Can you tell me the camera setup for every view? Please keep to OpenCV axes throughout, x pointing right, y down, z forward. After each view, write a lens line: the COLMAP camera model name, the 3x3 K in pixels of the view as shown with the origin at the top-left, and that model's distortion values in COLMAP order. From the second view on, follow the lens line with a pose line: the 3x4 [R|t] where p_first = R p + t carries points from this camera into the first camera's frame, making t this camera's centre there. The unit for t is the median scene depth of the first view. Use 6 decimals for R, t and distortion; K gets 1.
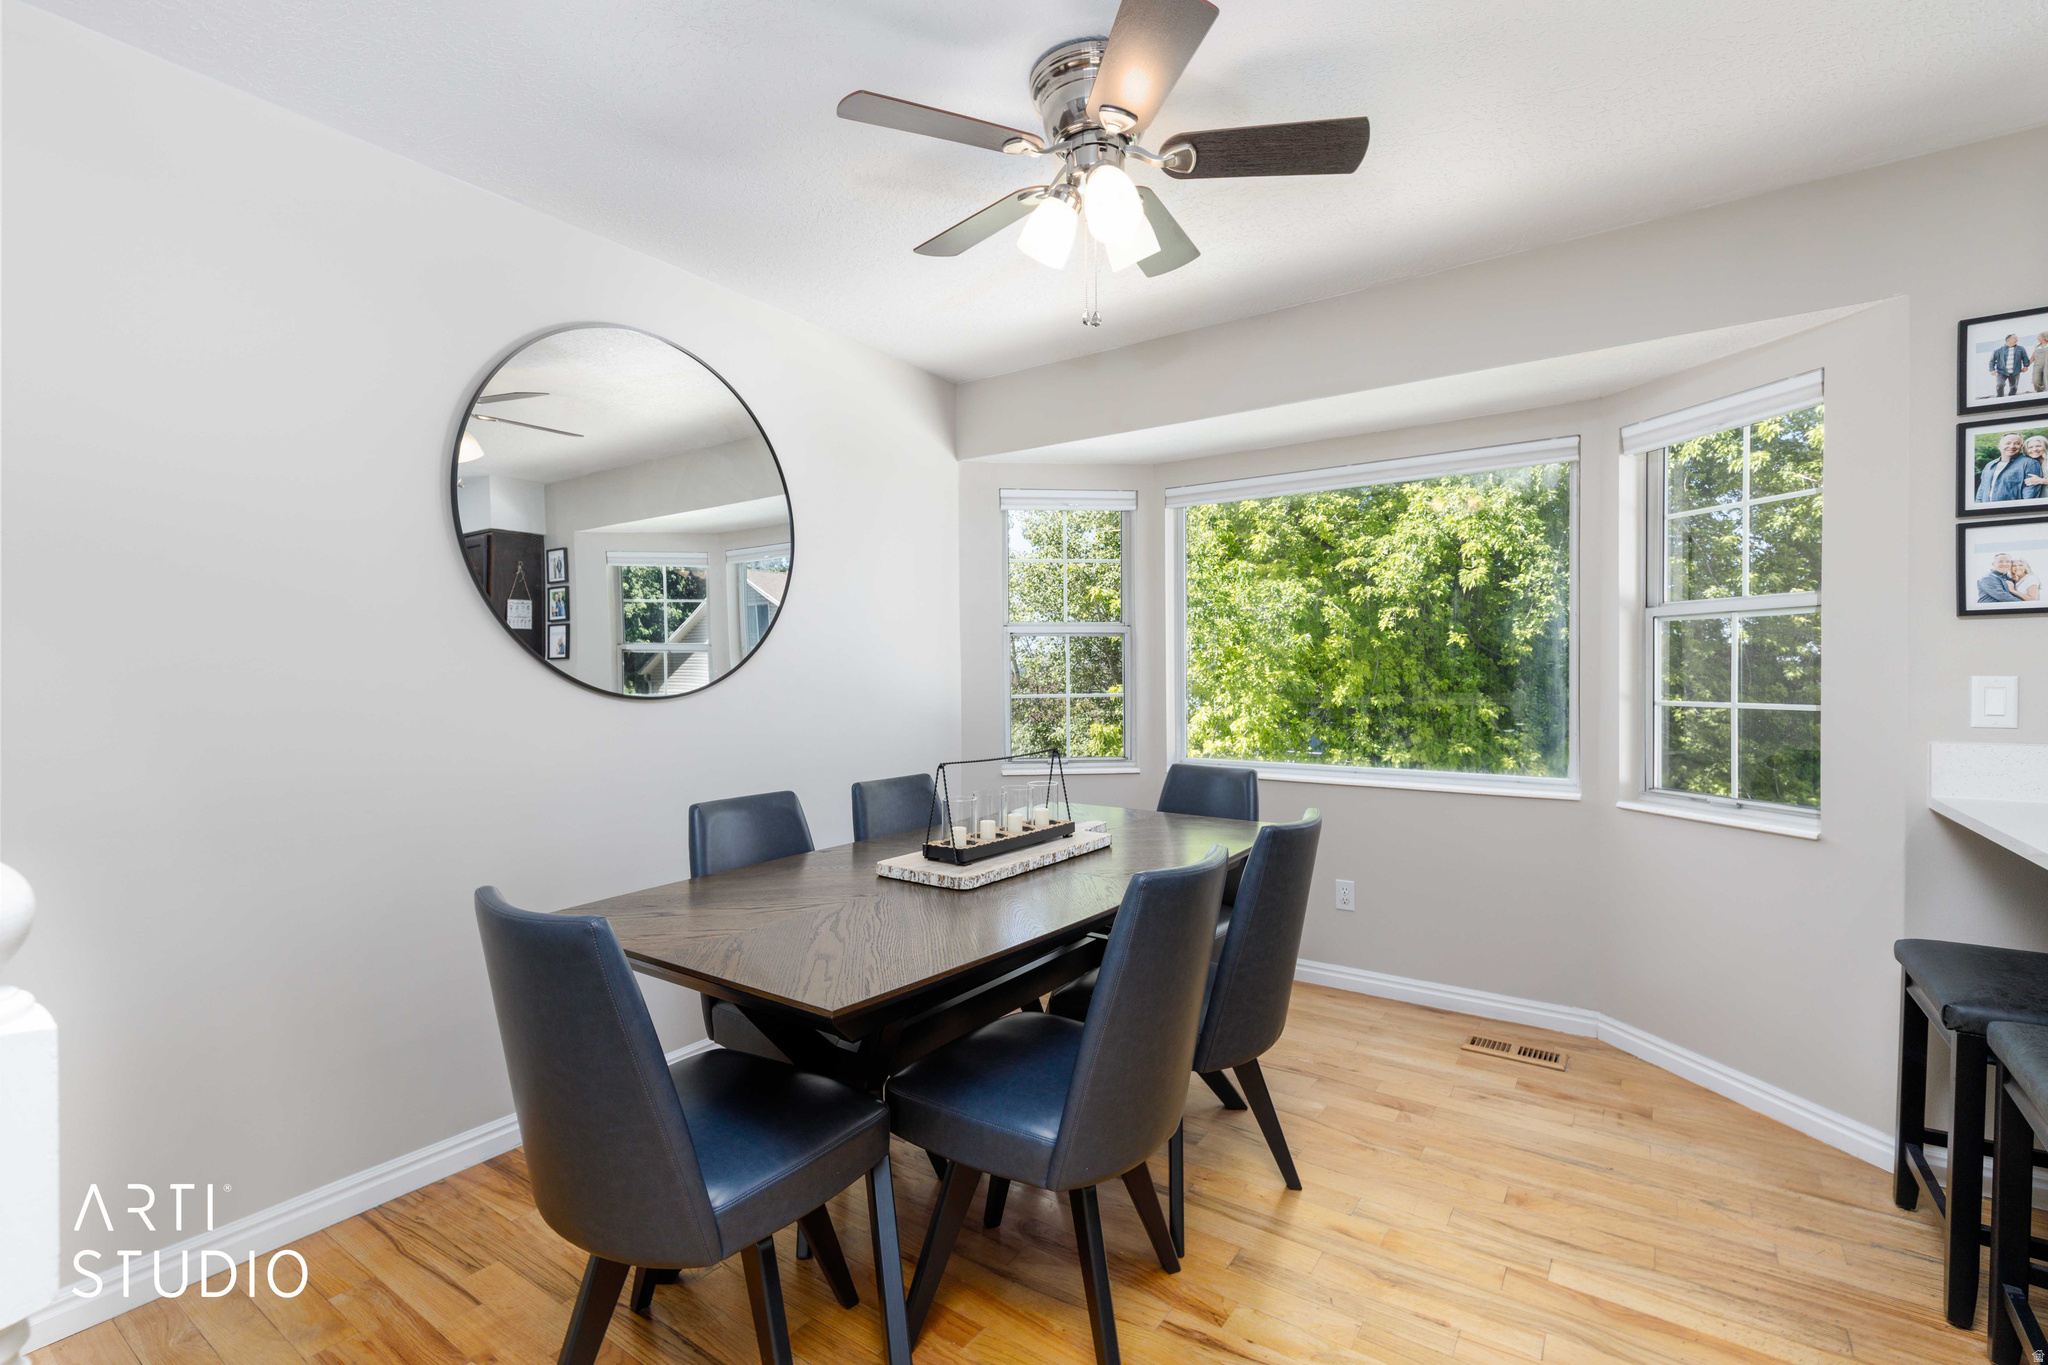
lens RADIAL K [[924.8, 0, 1016.3], [0, 924.8, 685.5], [0, 0, 1]] dist [0.010594, -0.002439]
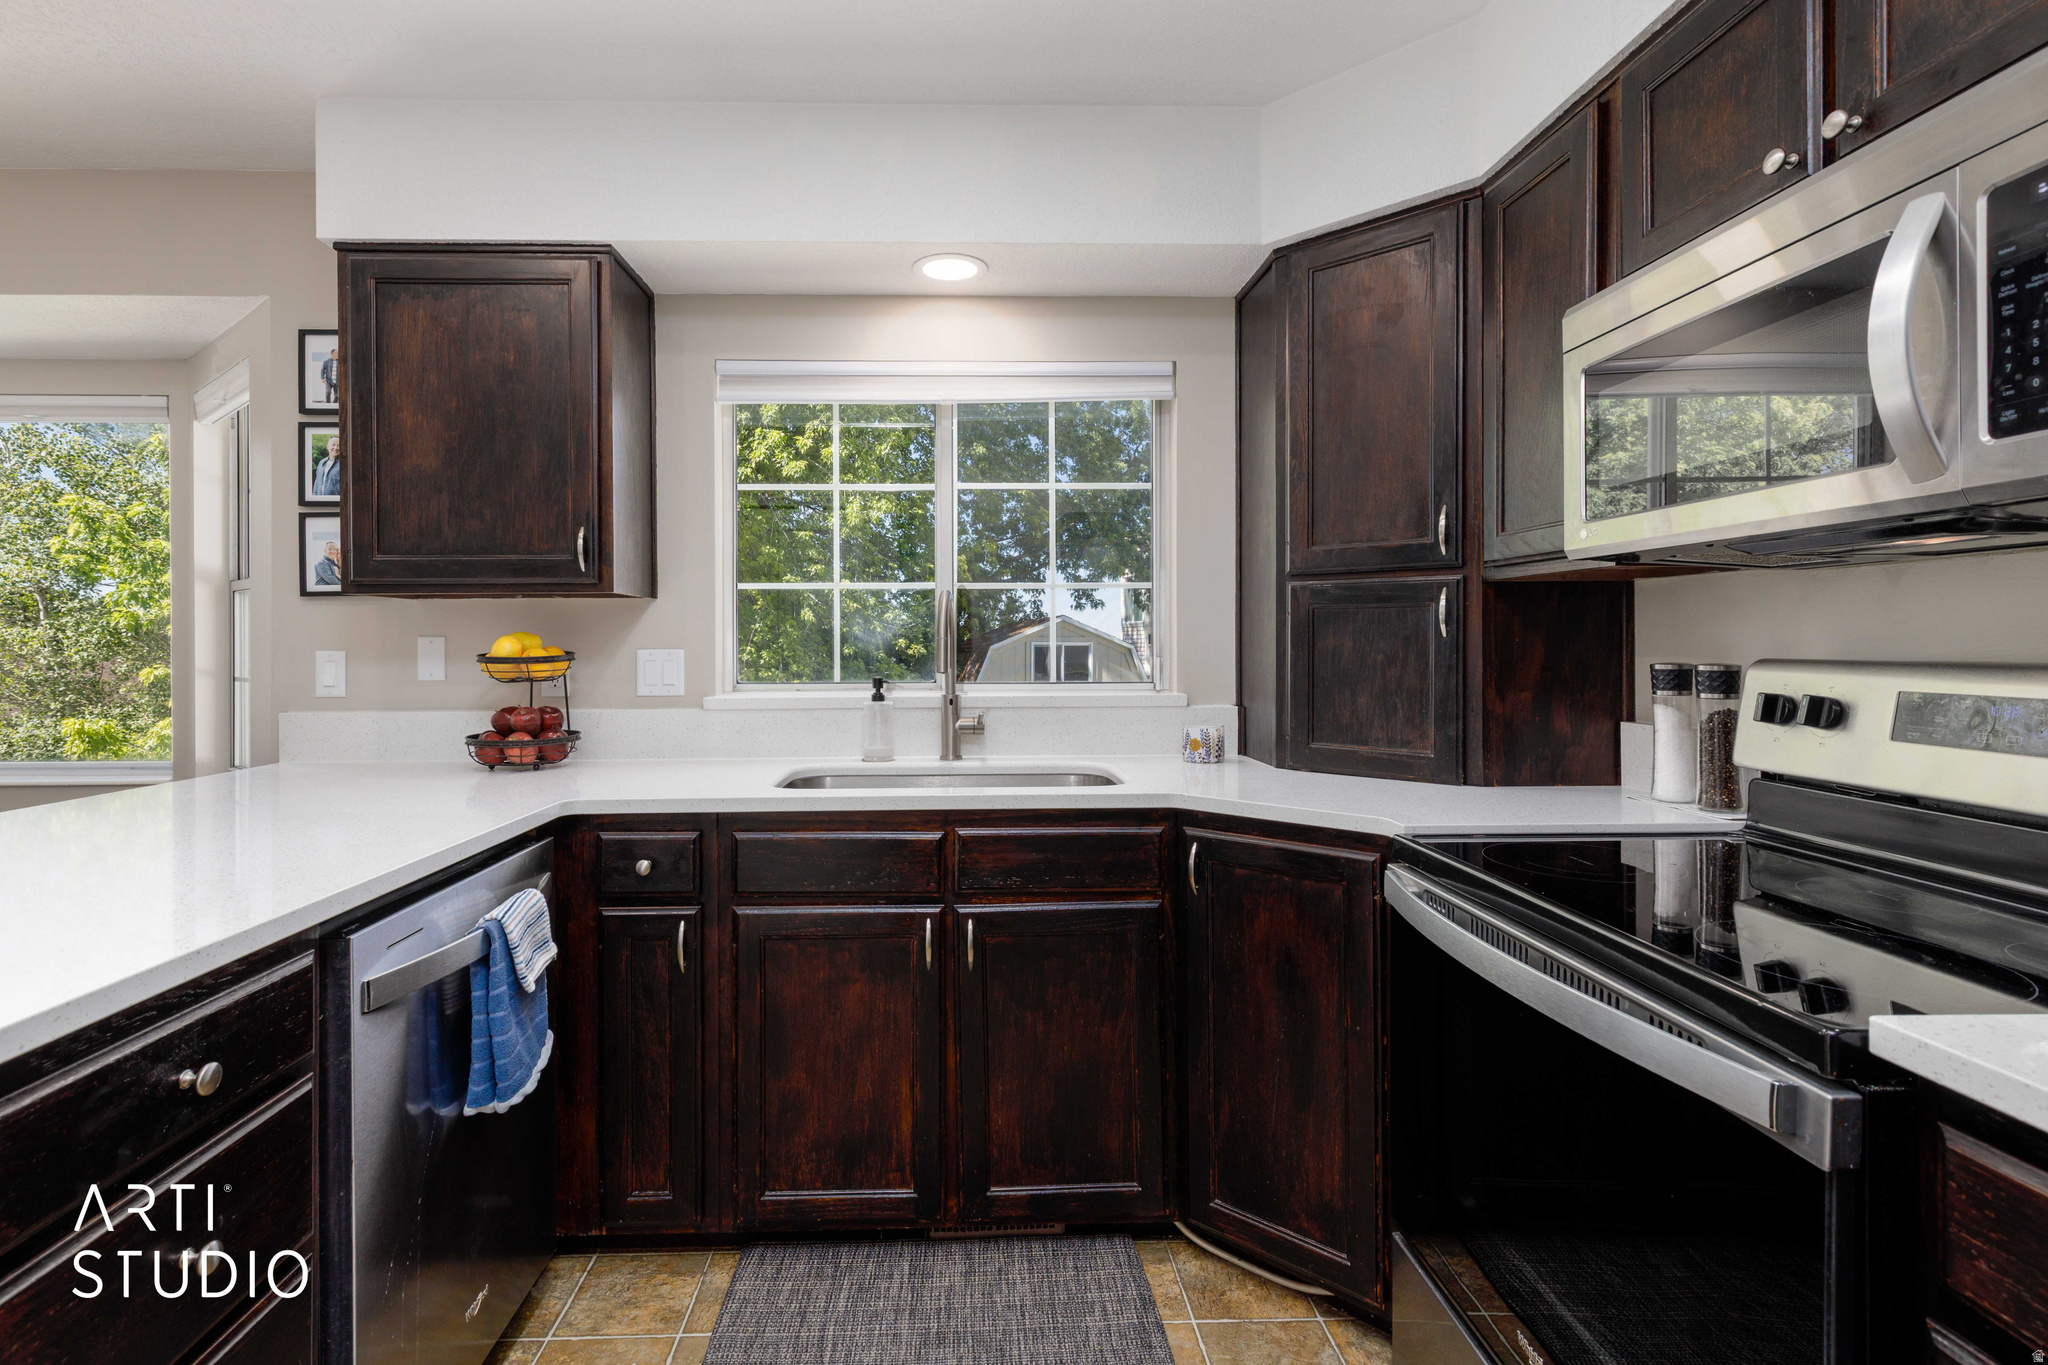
lens RADIAL K [[924.8, 0, 979.5], [0, 924.8, 642.3], [0, 0, 1]] dist [0.010594, -0.002439]
pose [[0.793373, 0.007766, 0.608686, 0.967782], [0.007647, 0.999713, -0.022722, 0.010335], [-0.608687, 0.022682, 0.793086, -0.349731]]
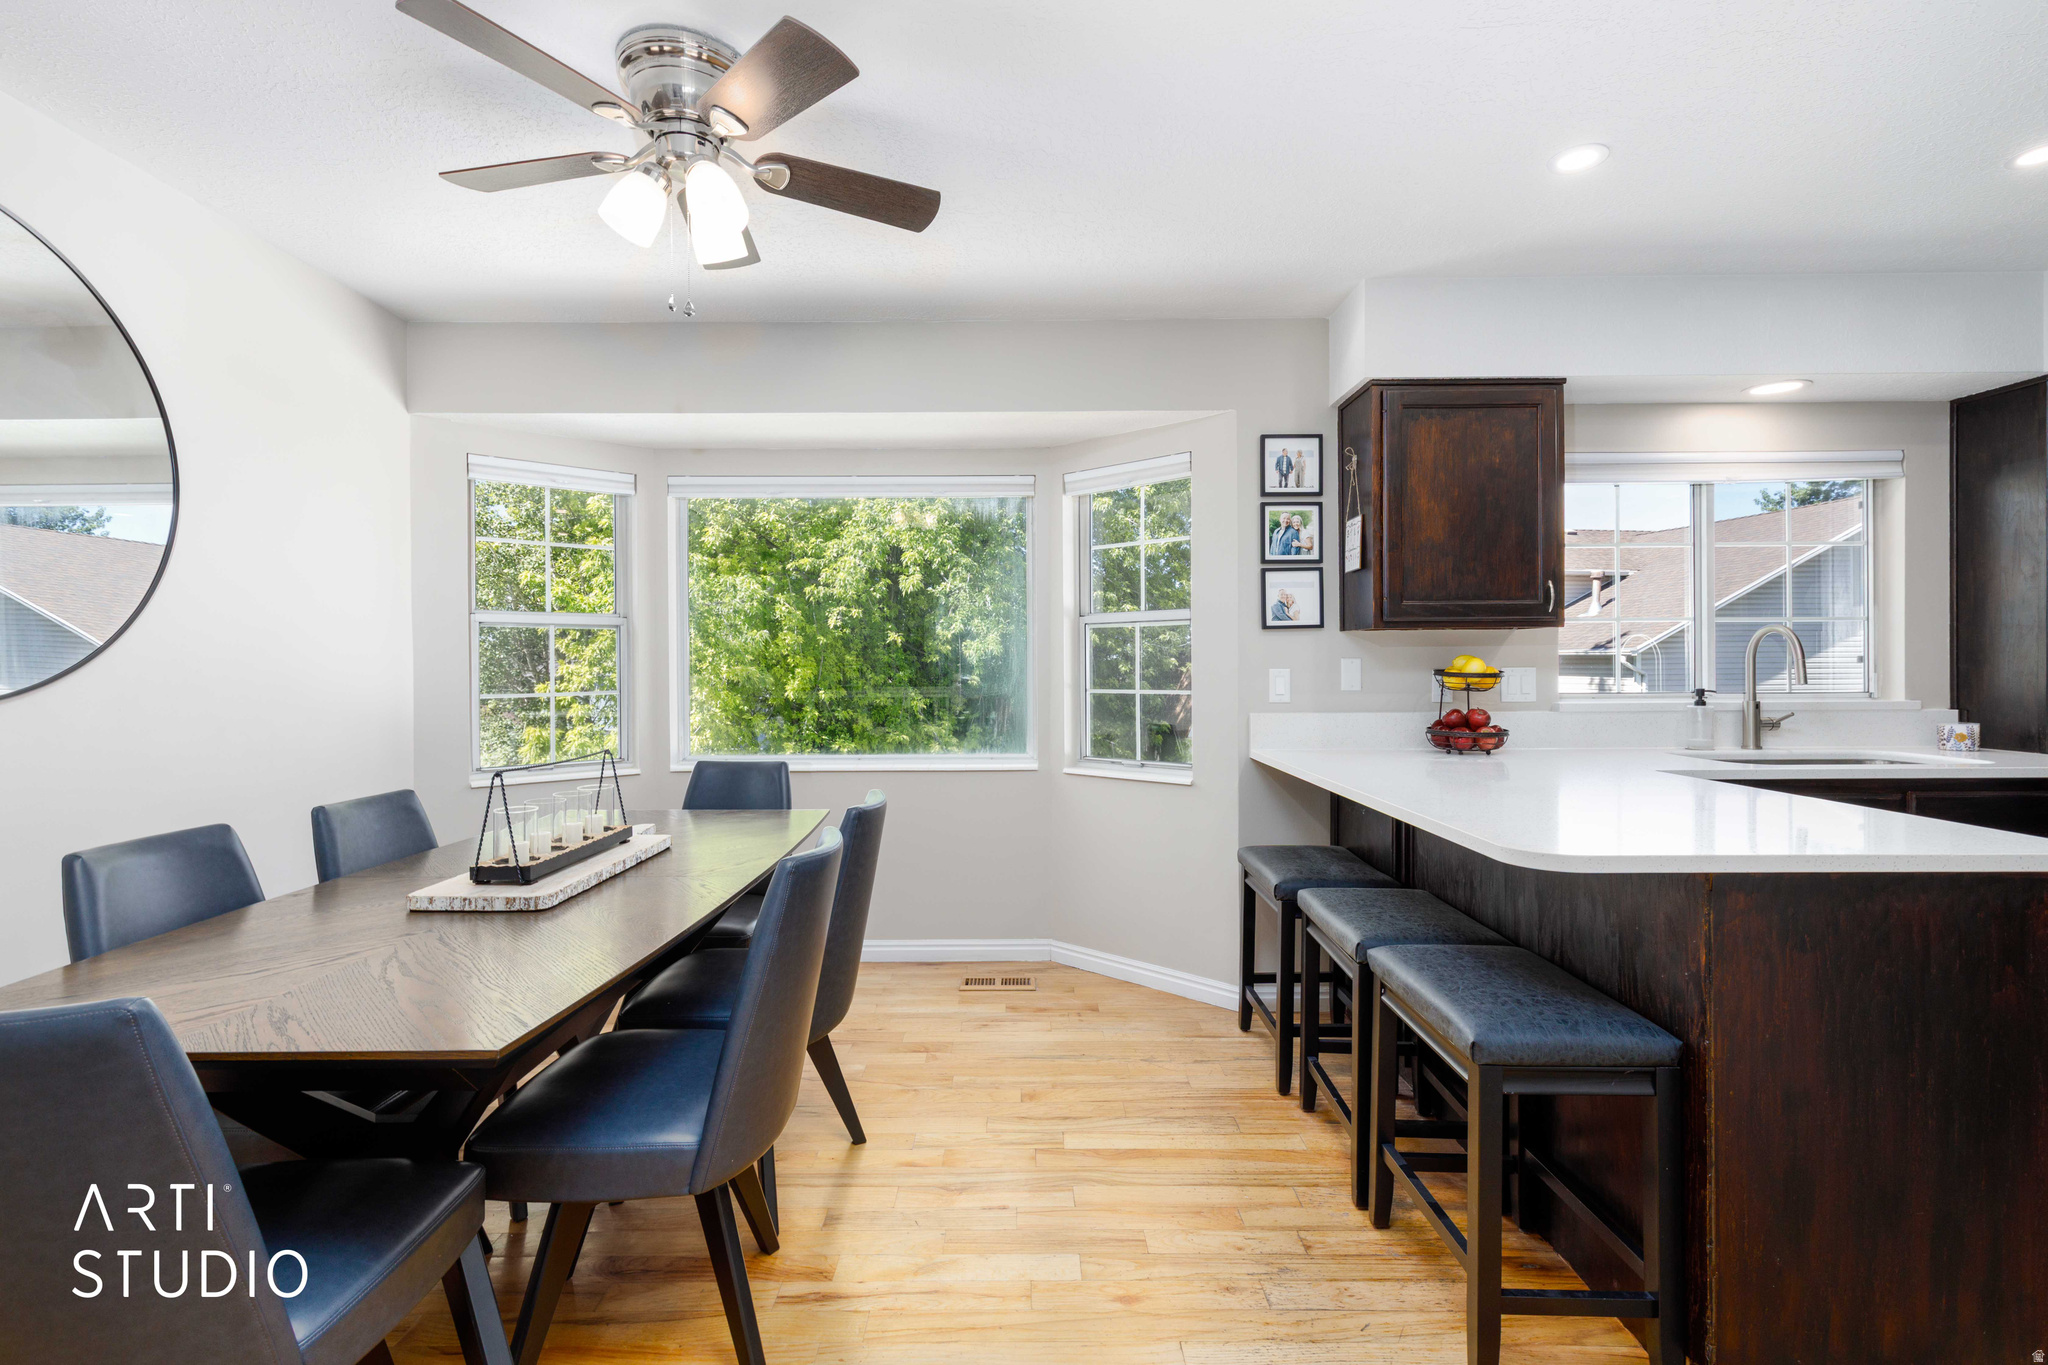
lens RADIAL K [[924.8, 0, 1033.2], [0, 924.8, 668.5], [0, 0, 1]] dist [0.010594, -0.002439]
pose [[0.818377, -0.002073, 0.574677, -0.154197], [0.009831, 0.999898, -0.010393, 0.000969], [-0.574597, 0.014155, 0.818314, -0.011710]]
